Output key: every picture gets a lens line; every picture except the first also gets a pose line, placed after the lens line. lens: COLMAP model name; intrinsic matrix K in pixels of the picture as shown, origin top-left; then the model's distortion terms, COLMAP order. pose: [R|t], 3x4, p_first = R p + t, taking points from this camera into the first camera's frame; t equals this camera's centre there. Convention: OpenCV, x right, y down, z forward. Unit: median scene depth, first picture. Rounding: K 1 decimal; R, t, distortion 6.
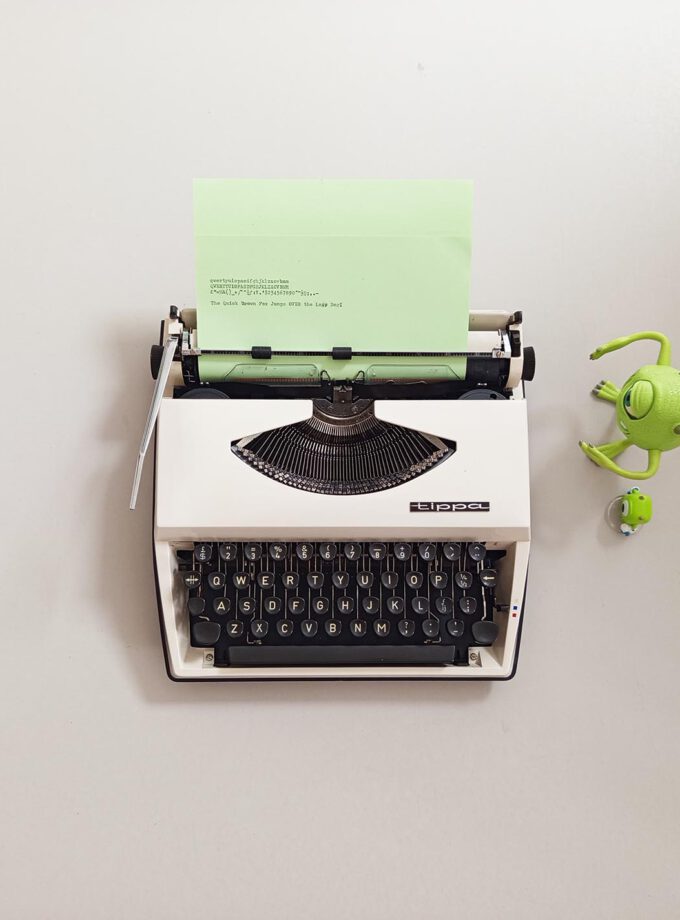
lens RADIAL K [[855.7, 0, 340.0], [0, 855.7, 460.0], [0, 0, 1]] dist [0.172918, -0.459010]
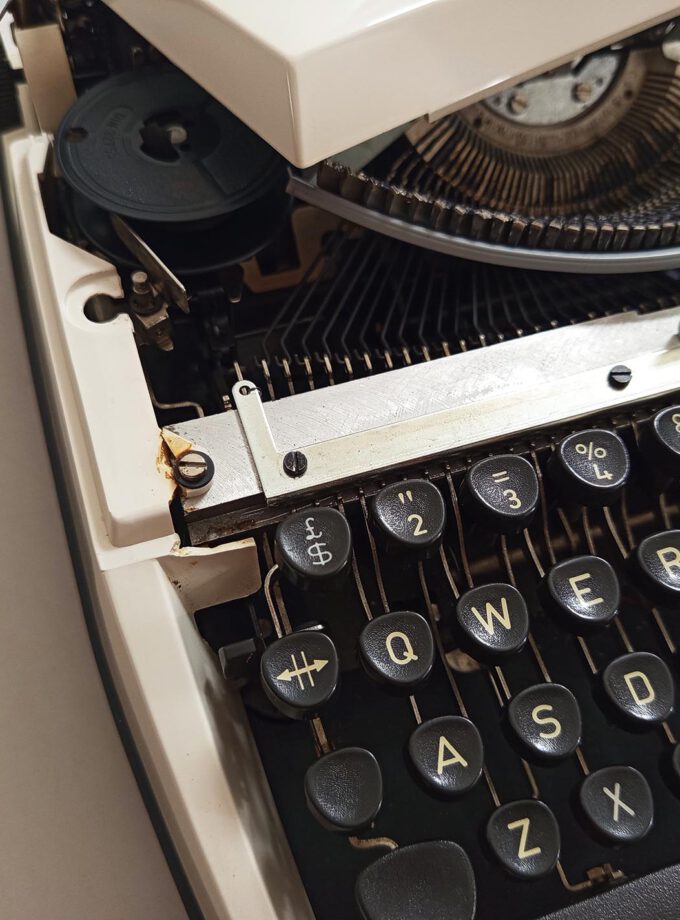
lens RADIAL K [[855.7, 0, 340.0], [0, 855.7, 460.0], [0, 0, 1]] dist [0.172918, -0.459010]
pose [[0.950656, -0.261331, 0.167211, -0.181840], [0.299796, 0.912504, -0.278316, 0.151641], [-0.079848, 0.314712, 0.945823, 0.745932]]
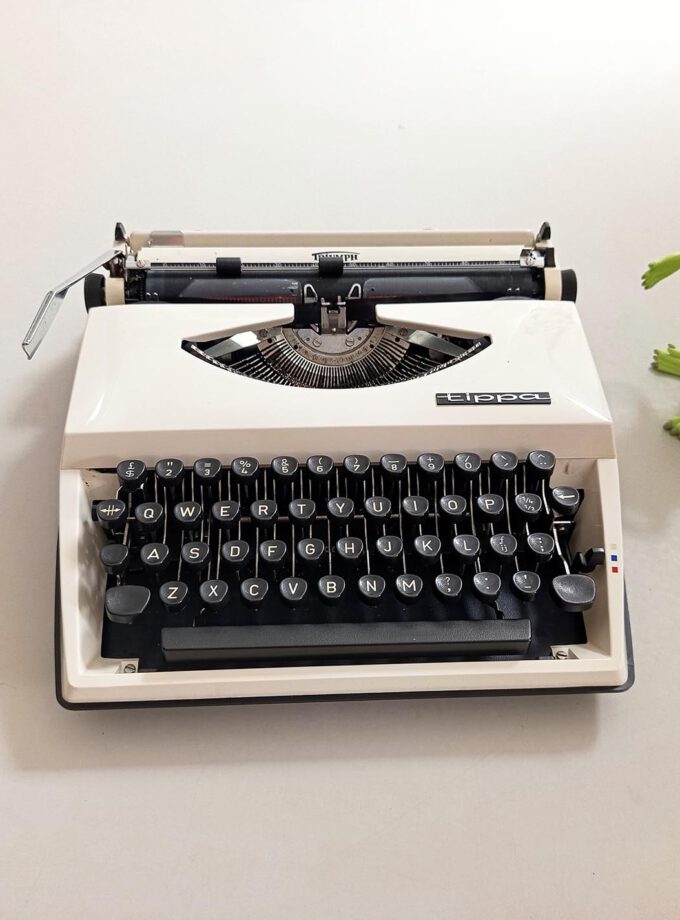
lens RADIAL K [[855.7, 0, 340.0], [0, 855.7, 460.0], [0, 0, 1]] dist [0.172918, -0.459010]
pose [[0.999182, -0.030546, 0.026496, -0.015612], [0.039844, 0.855477, -0.516306, 0.437939], [-0.006896, 0.516940, 0.855994, 0.416647]]
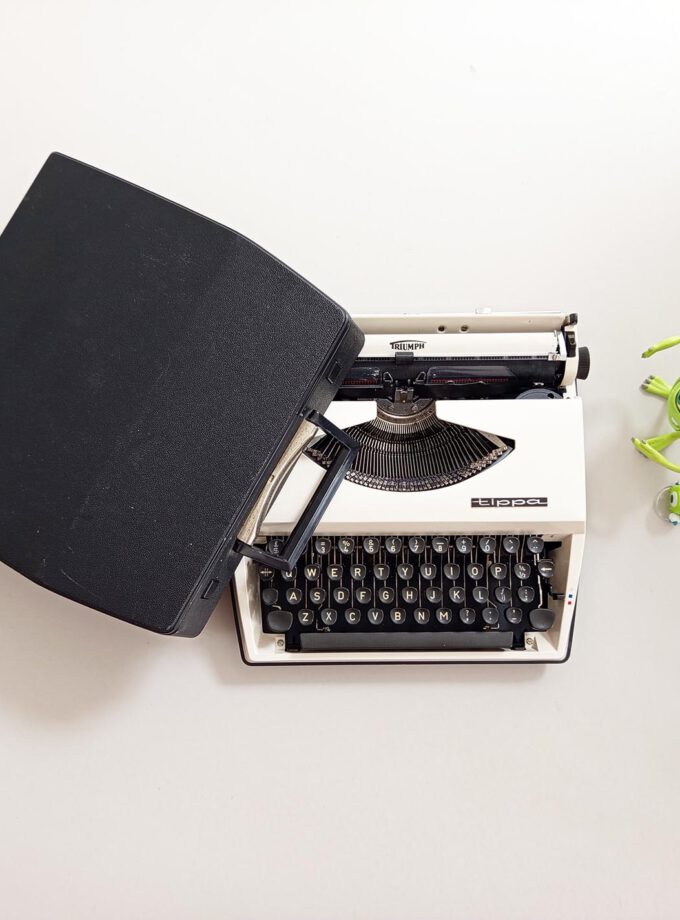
lens RADIAL K [[855.7, 0, 340.0], [0, 855.7, 460.0], [0, 0, 1]] dist [0.172918, -0.459010]
pose [[0.999826, -0.010098, -0.015708, -0.060759], [0.010761, 0.999029, 0.042724, -0.043506], [0.015261, -0.042886, 0.998963, -0.054386]]
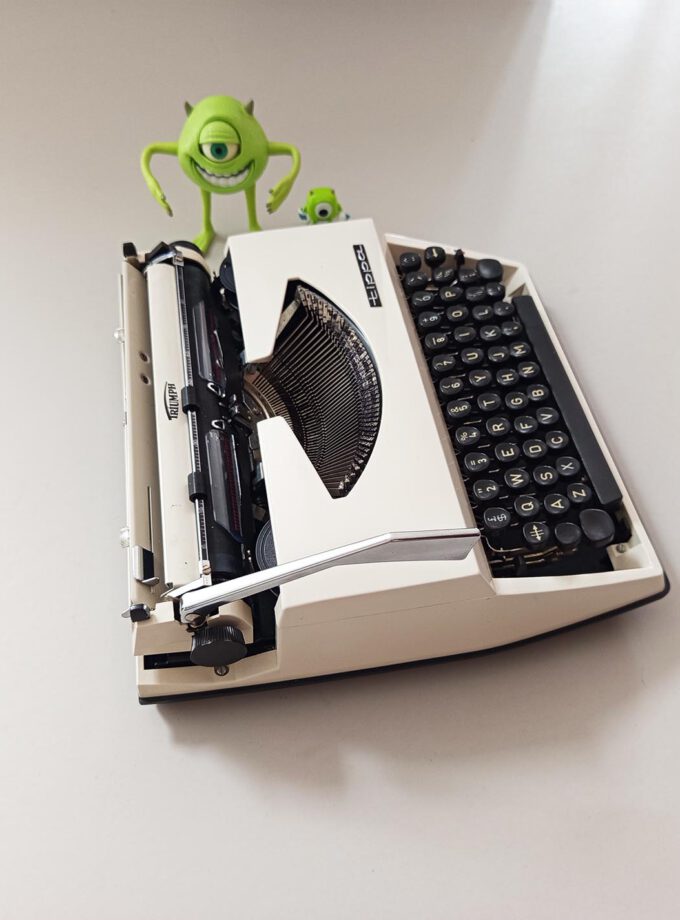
lens RADIAL K [[855.7, 0, 340.0], [0, 855.7, 460.0], [0, 0, 1]] dist [0.172918, -0.459010]
pose [[-0.168587, -0.799535, 0.576474, -0.487340], [0.976642, -0.056445, 0.207328, -0.152923], [-0.133226, 0.597962, 0.790375, 0.427972]]
